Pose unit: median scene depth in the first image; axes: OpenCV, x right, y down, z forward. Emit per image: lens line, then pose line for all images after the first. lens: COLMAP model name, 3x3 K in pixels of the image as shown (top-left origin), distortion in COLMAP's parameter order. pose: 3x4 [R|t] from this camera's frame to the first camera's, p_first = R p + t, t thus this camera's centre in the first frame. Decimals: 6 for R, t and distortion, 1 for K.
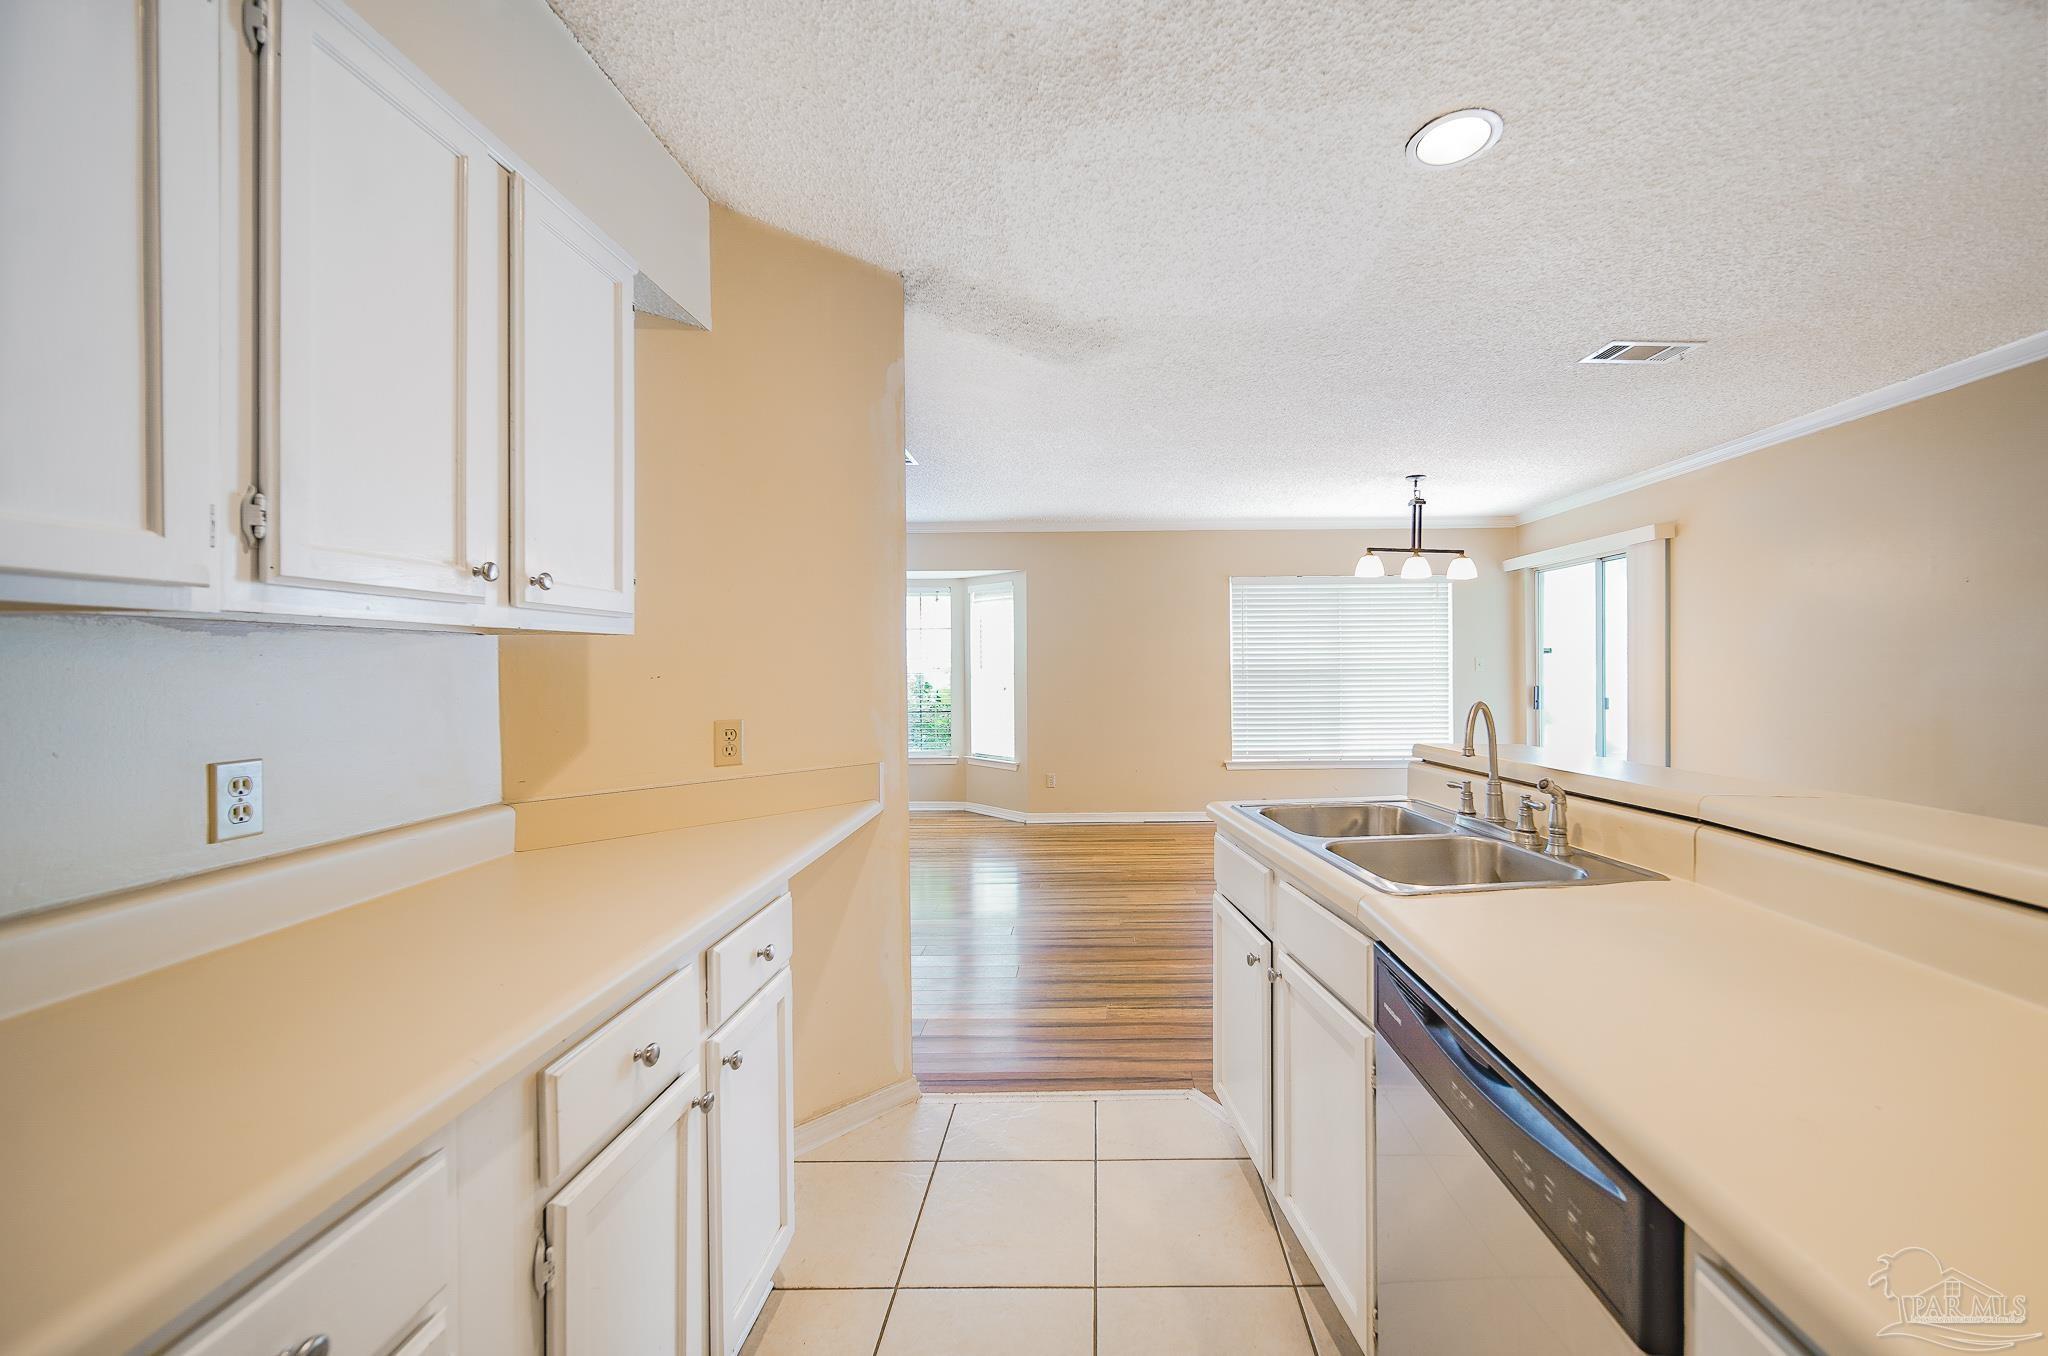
lens RADIAL K [[776.1, 0, 1073.0], [0, 776.1, 665.1], [0, 0, 1]] dist [0.000427, 0.000162]
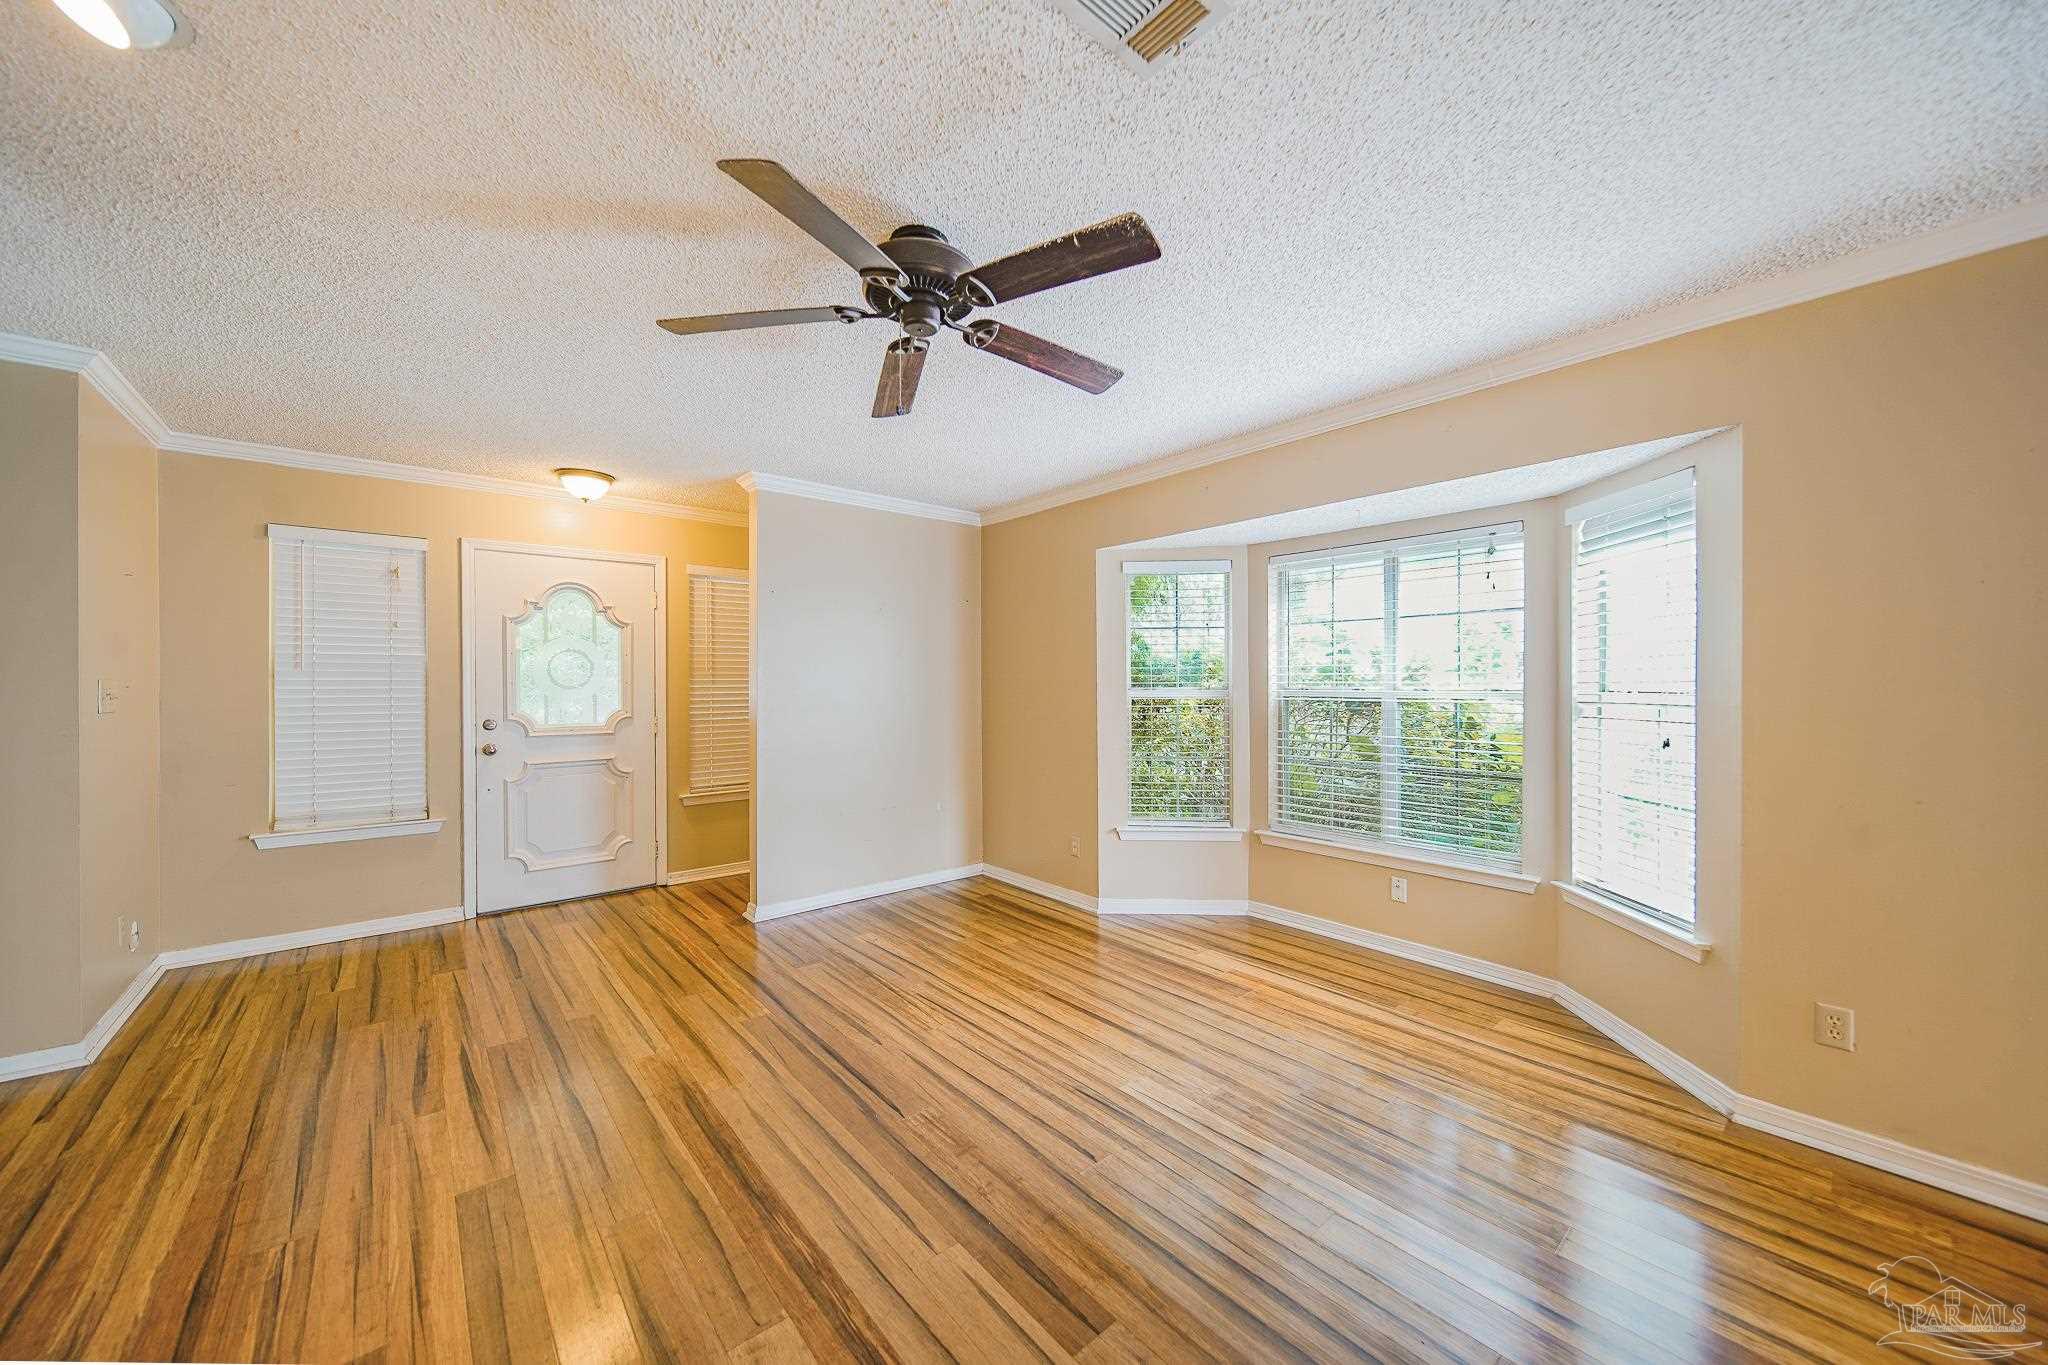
lens RADIAL K [[730.1, 0, 1035.4], [0, 730.1, 677.4], [0, 0, 1]] dist [-0.000917, -0.000226]
pose [[0.672066, 0.001242, -0.740490, -0.028453], [-0.007173, 0.999963, -0.004833, -0.000351], [0.740456, 0.008560, 0.672050, 0.534179]]
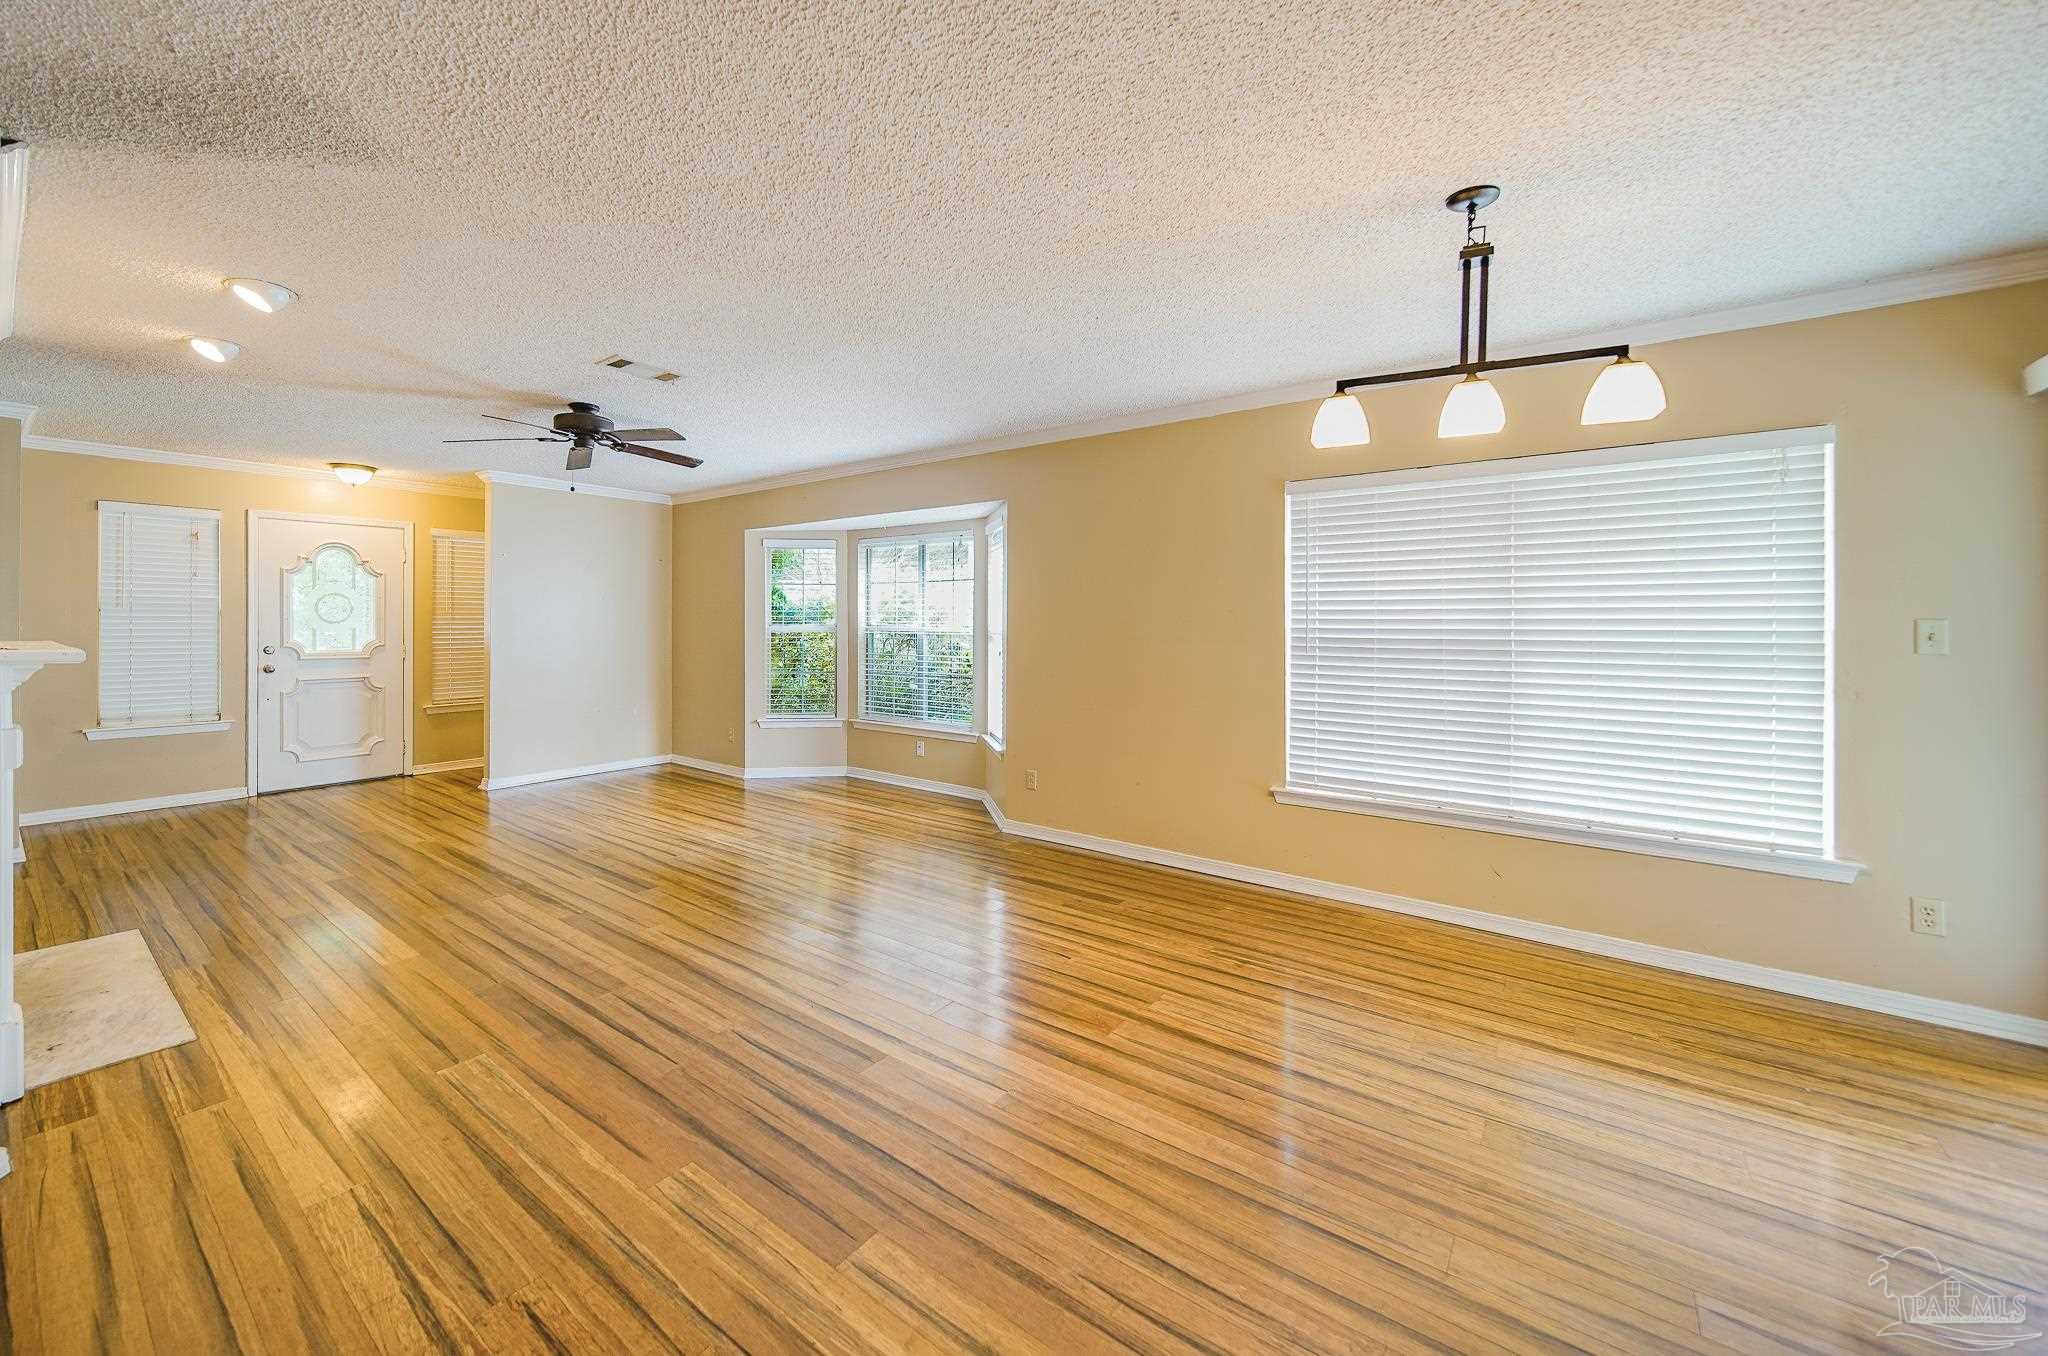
lens RADIAL K [[776.1, 0, 962.8], [0, 776.1, 621.1], [0, 0, 1]] dist [0.000427, 0.000162]
pose [[0.799134, 0.010140, -0.601068, 0.364767], [-0.013245, 0.999912, -0.000741, -0.002401], [0.601007, 0.008553, 0.799198, 0.372060]]
